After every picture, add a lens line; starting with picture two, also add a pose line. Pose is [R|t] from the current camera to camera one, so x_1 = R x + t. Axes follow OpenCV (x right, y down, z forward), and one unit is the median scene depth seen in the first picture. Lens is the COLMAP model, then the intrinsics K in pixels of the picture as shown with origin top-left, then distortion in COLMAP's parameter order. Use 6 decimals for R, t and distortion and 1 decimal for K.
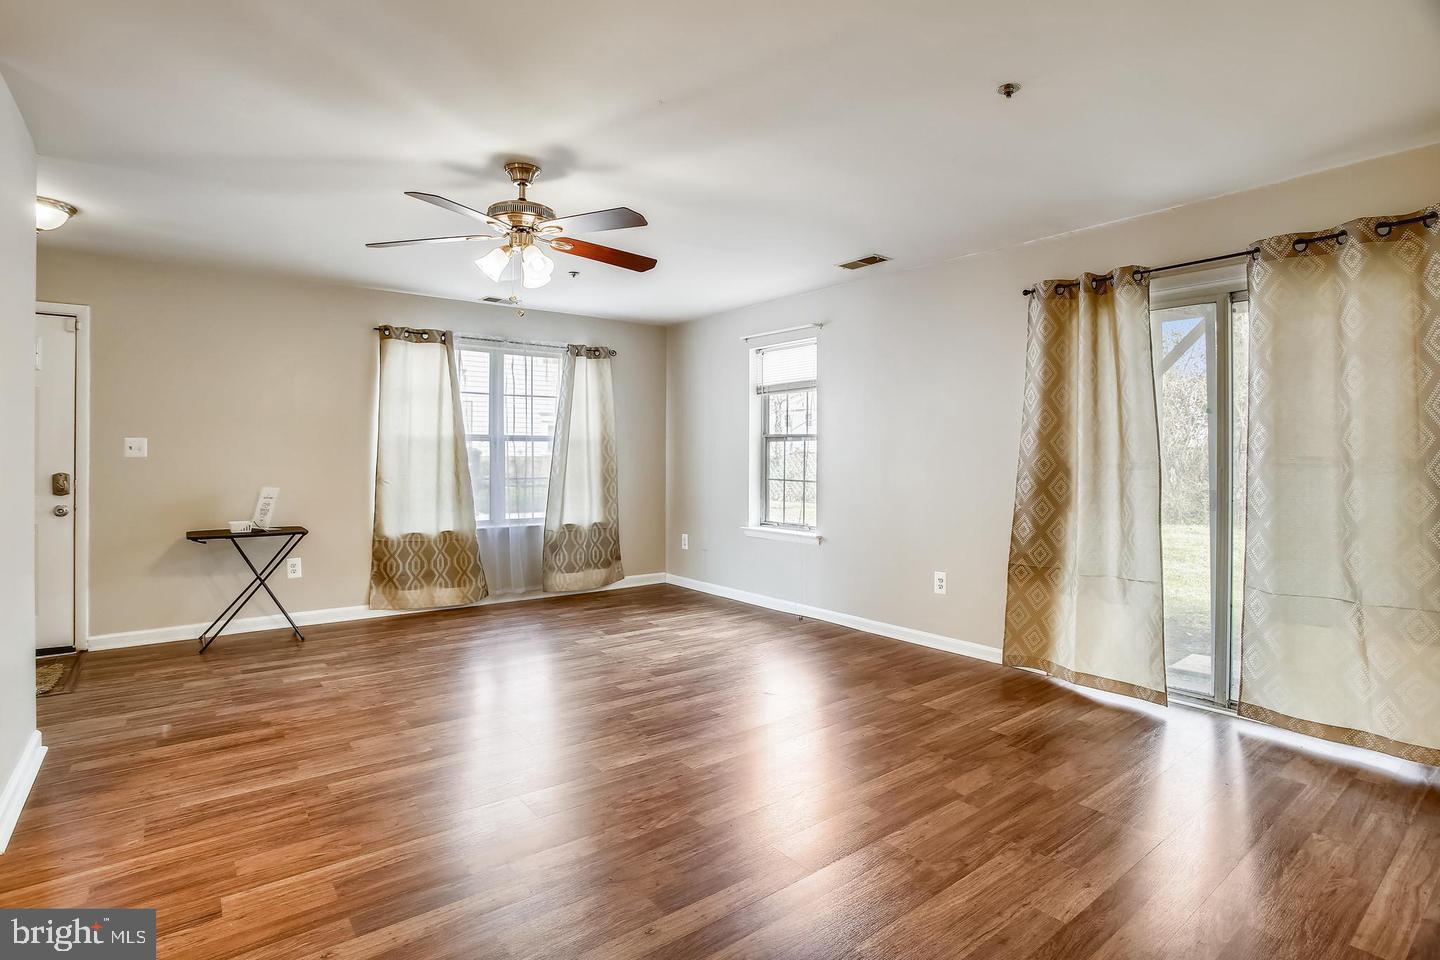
lens RADIAL K [[720.1, 0, 722.5], [0, 720.1, 457.3], [0, 0, 1]] dist [-0.089385, 0.043827]
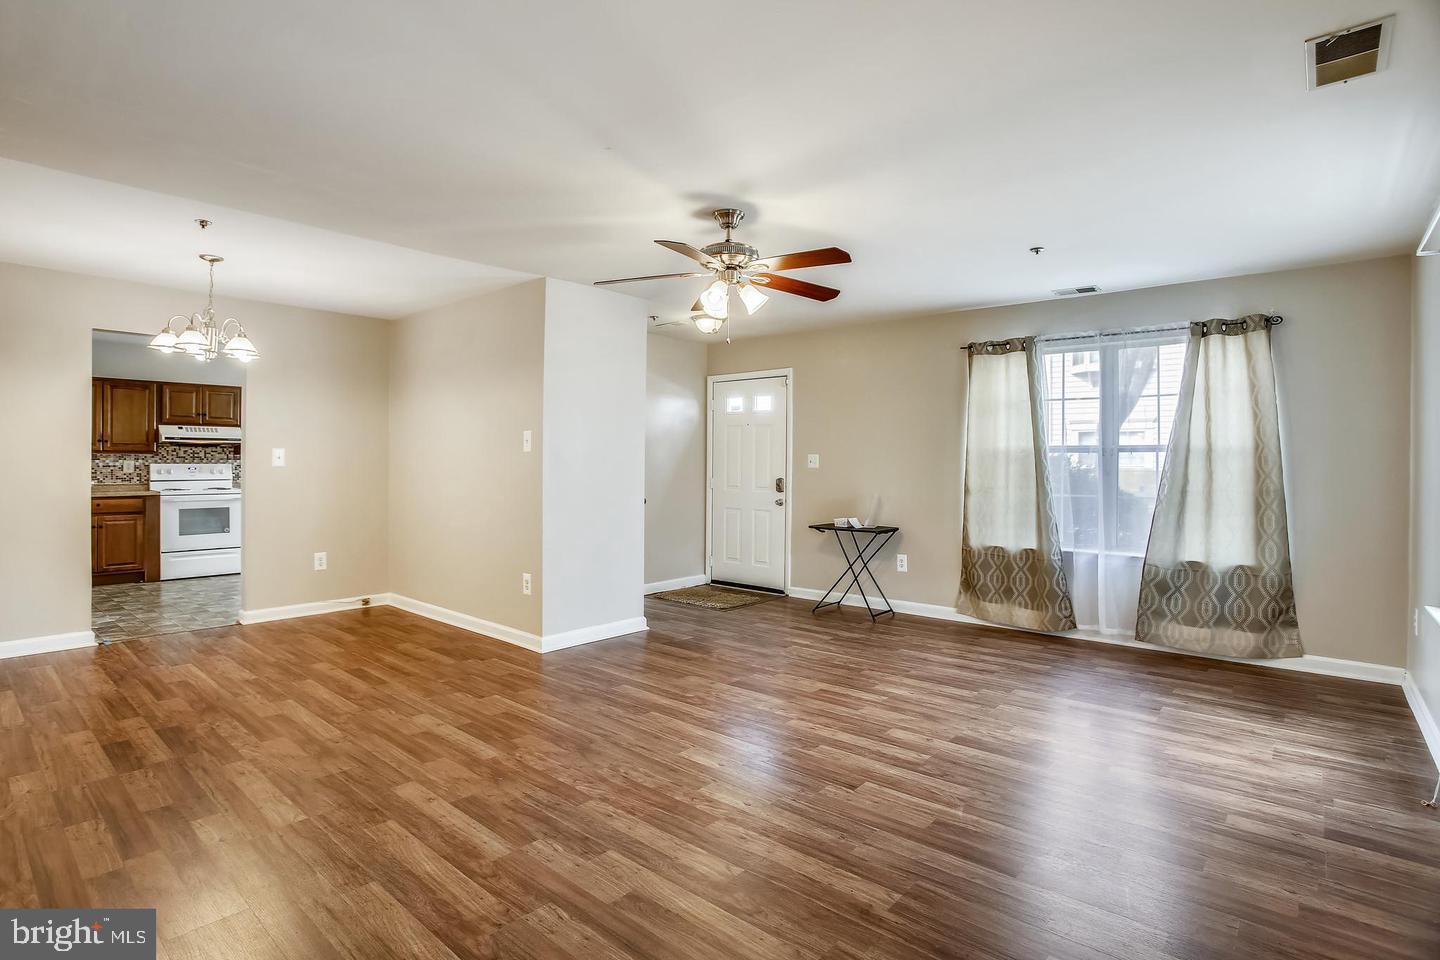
lens RADIAL K [[716.5, 0, 726.9], [0, 716.5, 467.8], [0, 0, 1]] dist [-0.069169, 0.026977]
pose [[0.197285, 0.003188, -0.980341, 0.636387], [-0.010438, 0.999945, 0.001151, -0.000702], [0.980291, 0.010006, 0.197308, 0.590492]]
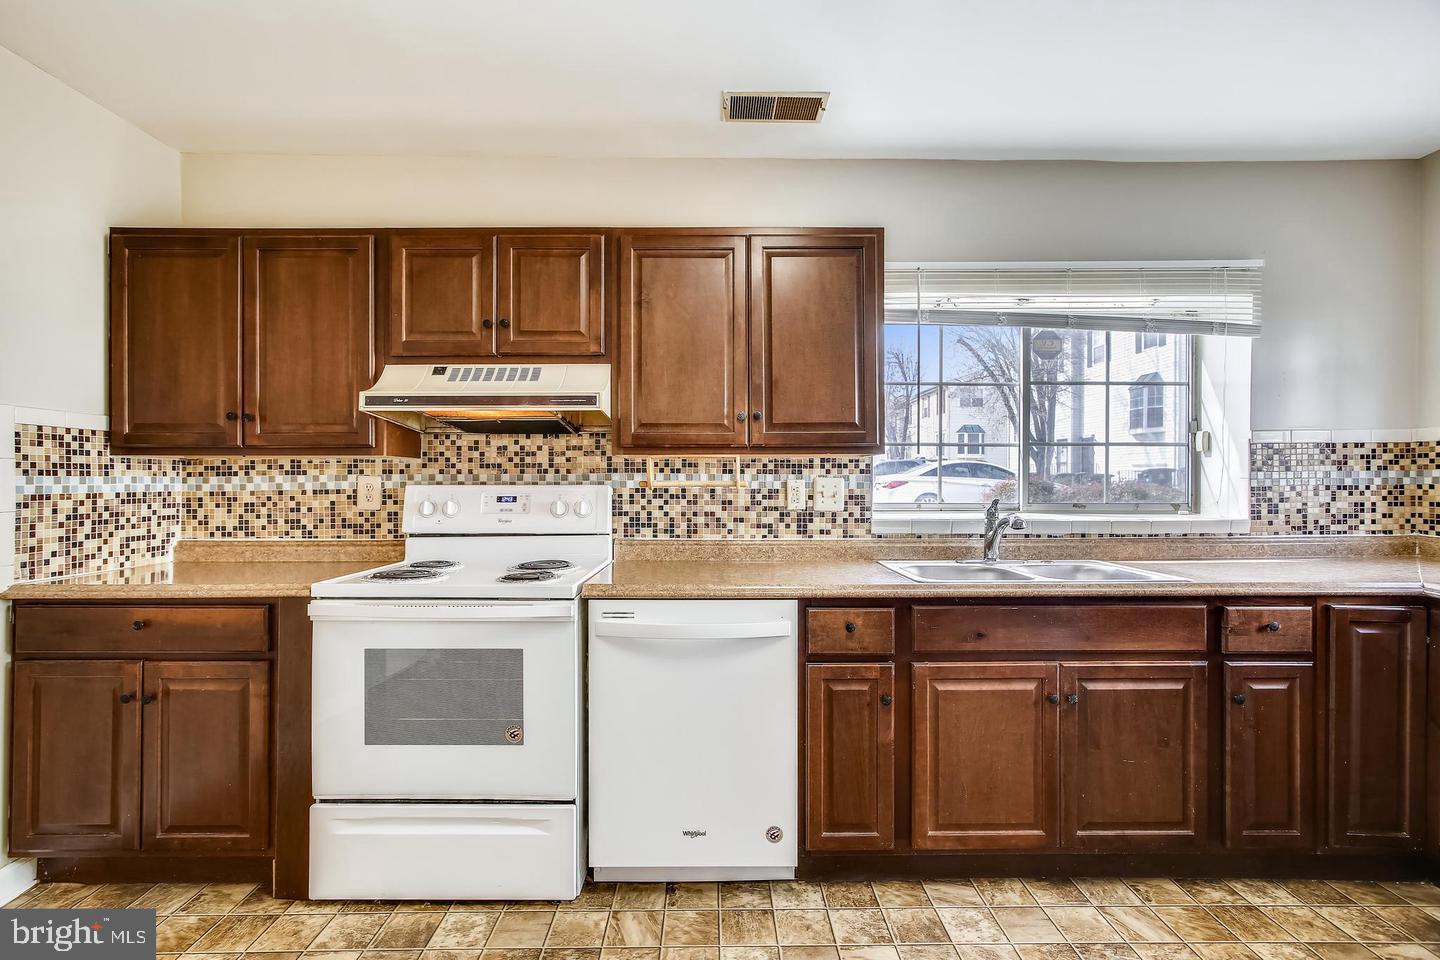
lens RADIAL K [[688.4, 0, 720.0], [0, 688.4, 480.0], [0, 0, 1]] dist [-0.017181, 0.015516]
pose [[-0.613661, -0.003170, -0.789563, -1.180375], [-0.005899, 0.999982, 0.000570, -0.000106], [0.789547, 0.005007, -0.613669, 0.055022]]
